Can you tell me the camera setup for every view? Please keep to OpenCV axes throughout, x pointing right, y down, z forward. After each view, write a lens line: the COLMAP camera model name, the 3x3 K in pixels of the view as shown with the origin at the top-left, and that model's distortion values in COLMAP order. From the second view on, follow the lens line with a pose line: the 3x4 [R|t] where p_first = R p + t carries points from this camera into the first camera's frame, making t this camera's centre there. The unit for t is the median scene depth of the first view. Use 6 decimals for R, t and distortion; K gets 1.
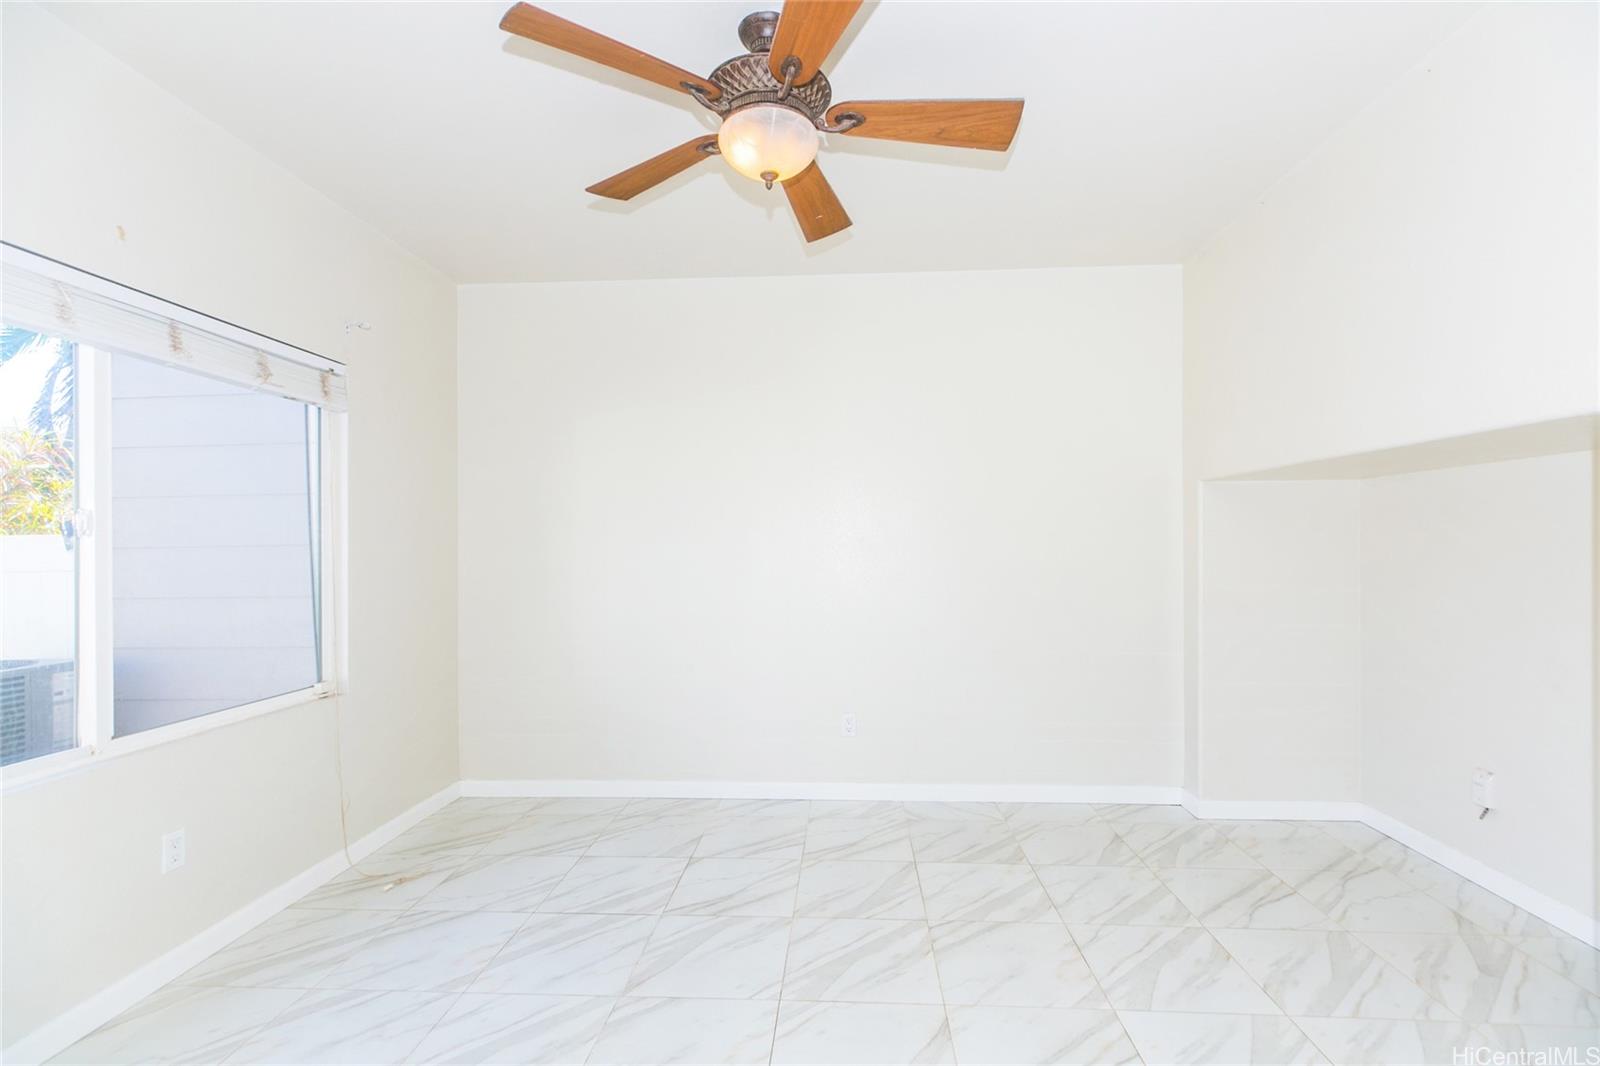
lens RADIAL K [[726.9, 0, 811.6], [0, 726.9, 543.9], [0, 0, 1]] dist [0.001657, -0.001861]
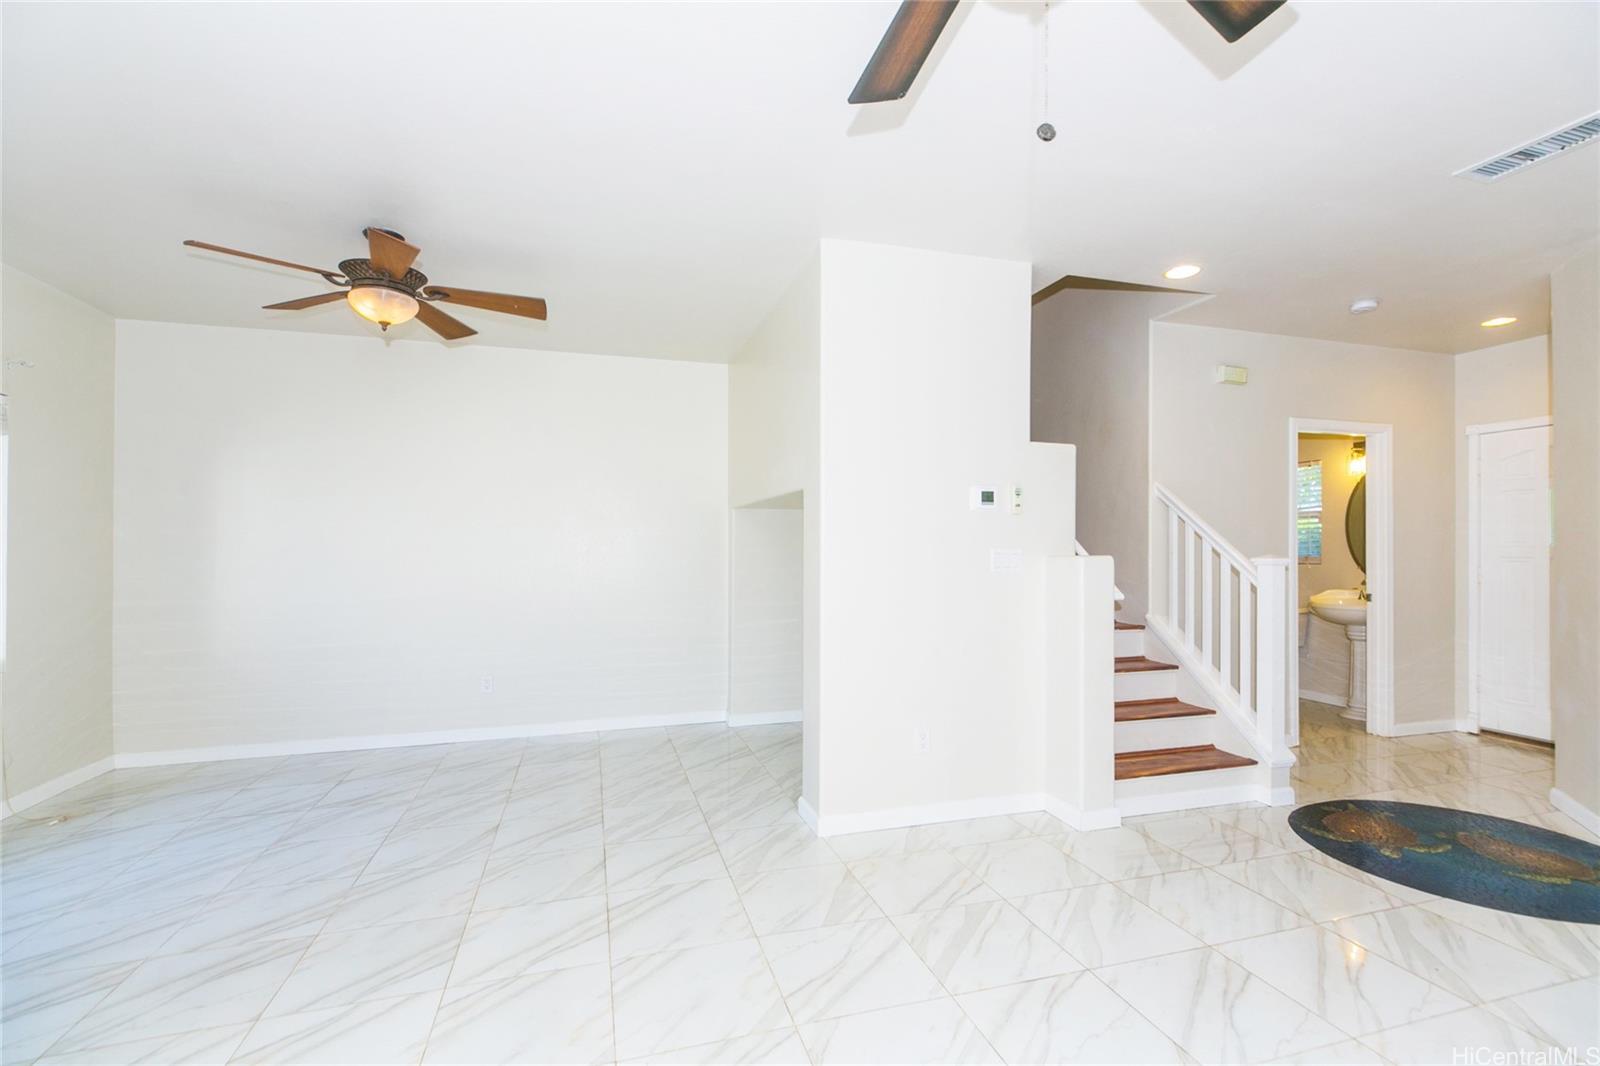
lens RADIAL K [[726.9, 0, 809.6], [0, 726.9, 537.4], [0, 0, 1]] dist [0.001657, -0.001861]
pose [[0.938554, 0.005721, 0.345086, 0.210696], [-0.000109, 0.999867, -0.016279, 0.004689], [-0.345133, 0.015241, 0.938430, -0.655621]]
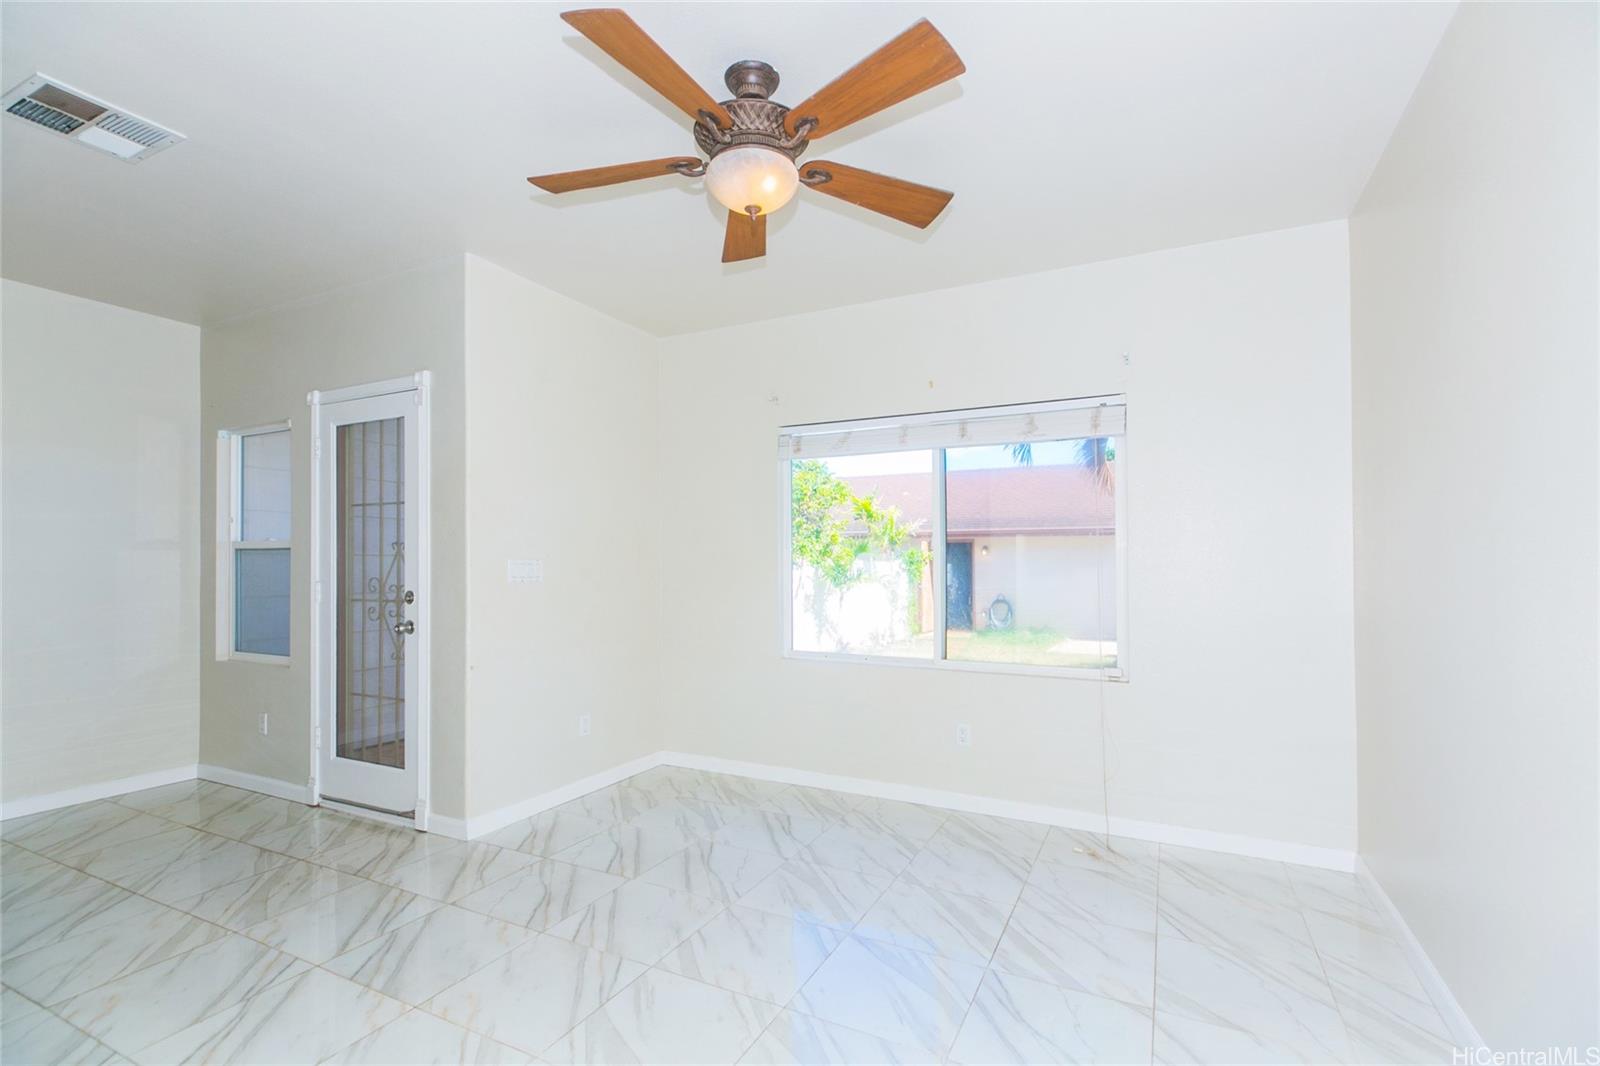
lens RADIAL K [[726.9, 0, 811.1], [0, 726.9, 544.9], [0, 0, 1]] dist [0.001657, -0.001861]
pose [[-0.397362, -0.018386, -0.917478, 0.681070], [0.006367, 0.999720, -0.022791, 0.017048], [0.917640, -0.014898, -0.397134, 1.138722]]
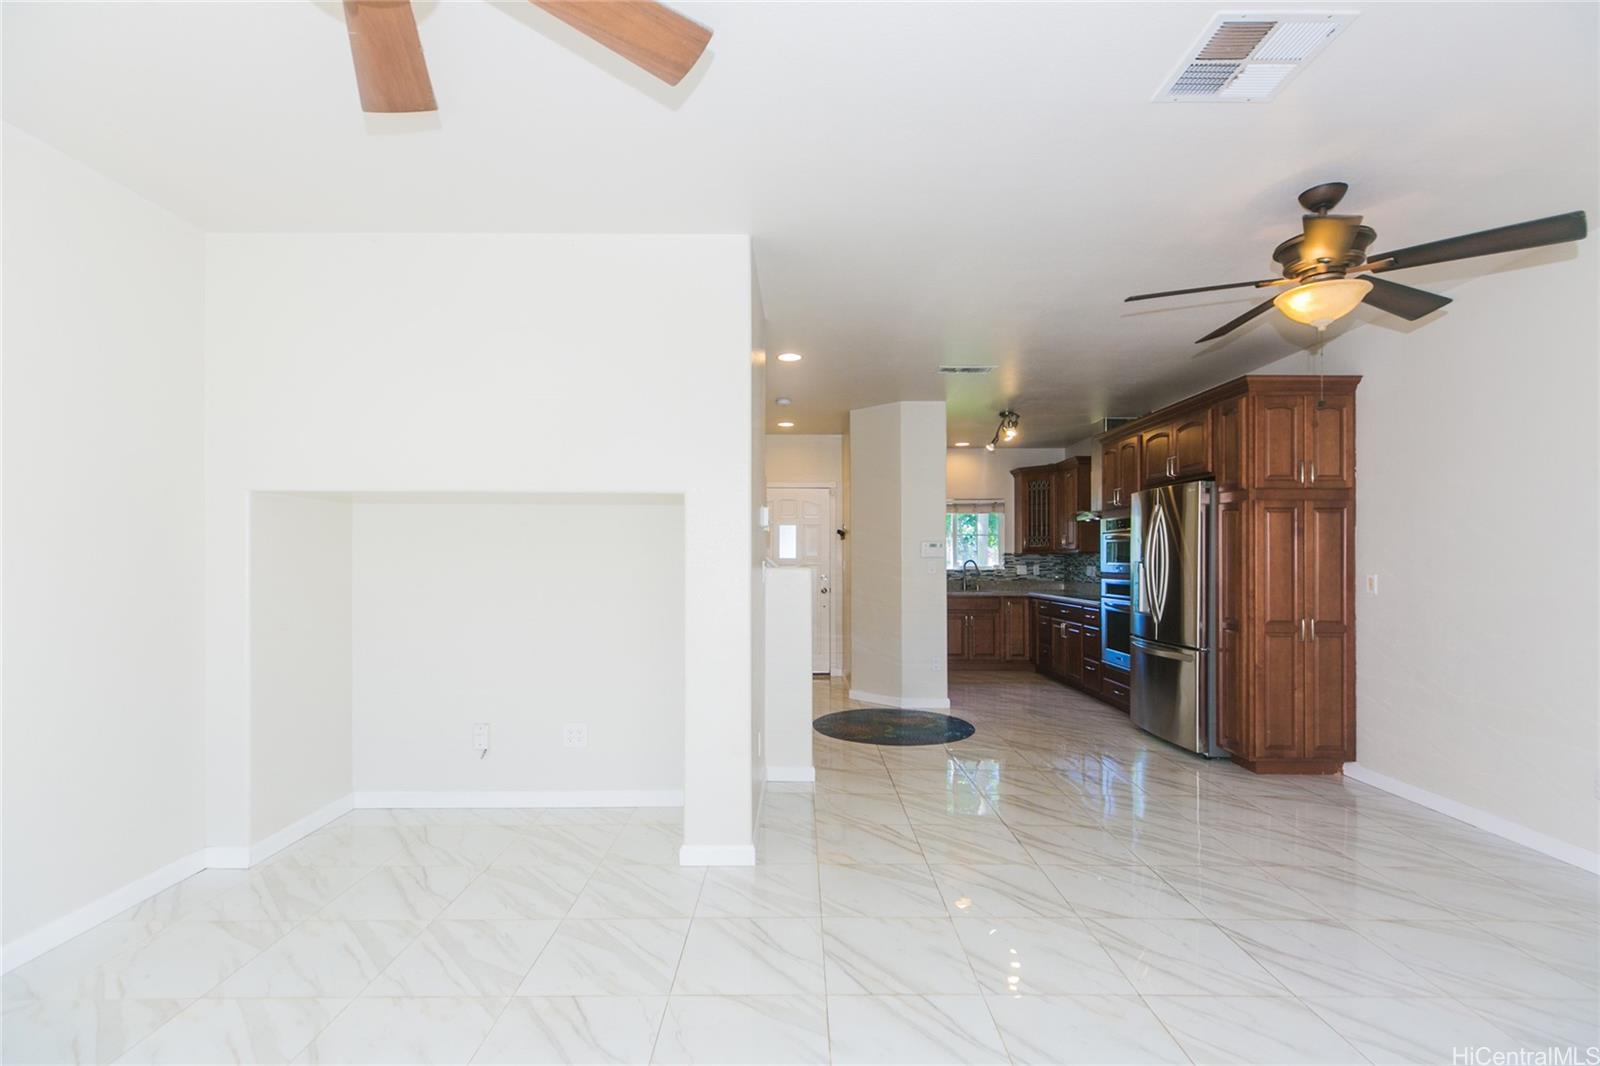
lens RADIAL K [[726.9, 0, 802.3], [0, 726.9, 534.1], [0, 0, 1]] dist [0.001657, -0.001861]
pose [[-0.065615, 0.033990, 0.997266, -0.552112], [-0.004637, 0.999399, -0.034368, -0.008755], [-0.997834, -0.006879, -0.065418, 0.497846]]
